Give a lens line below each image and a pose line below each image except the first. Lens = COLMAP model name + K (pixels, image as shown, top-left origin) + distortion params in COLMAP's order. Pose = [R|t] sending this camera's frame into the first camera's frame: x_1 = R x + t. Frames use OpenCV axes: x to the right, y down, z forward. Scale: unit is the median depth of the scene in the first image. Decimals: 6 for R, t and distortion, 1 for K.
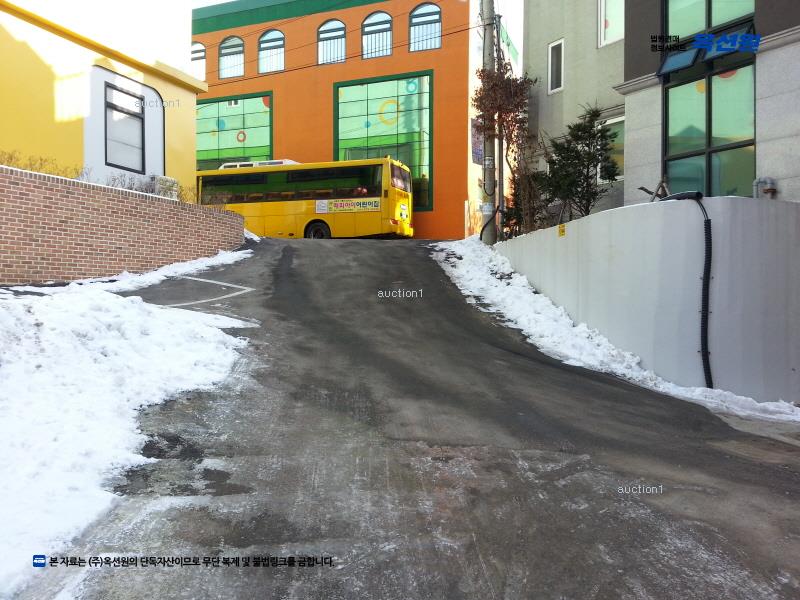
lens RADIAL K [[605.2, 0, 380.0], [0, 605.2, 297.1], [0, 0, 1]] dist [0.072050, -0.112143]
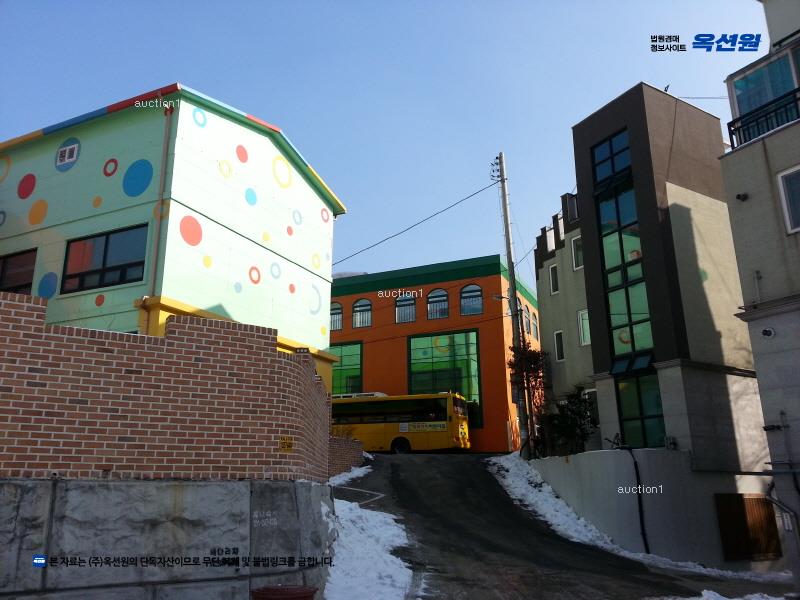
lens RADIAL K [[605.2, 0, 380.0], [0, 605.2, 297.1], [0, 0, 1]] dist [0.072050, -0.112143]
pose [[0.997968, -0.020792, -0.060230, -0.094529], [0.001774, 0.953963, -0.299919, -0.025662], [0.063693, 0.299203, 0.952061, -0.668075]]
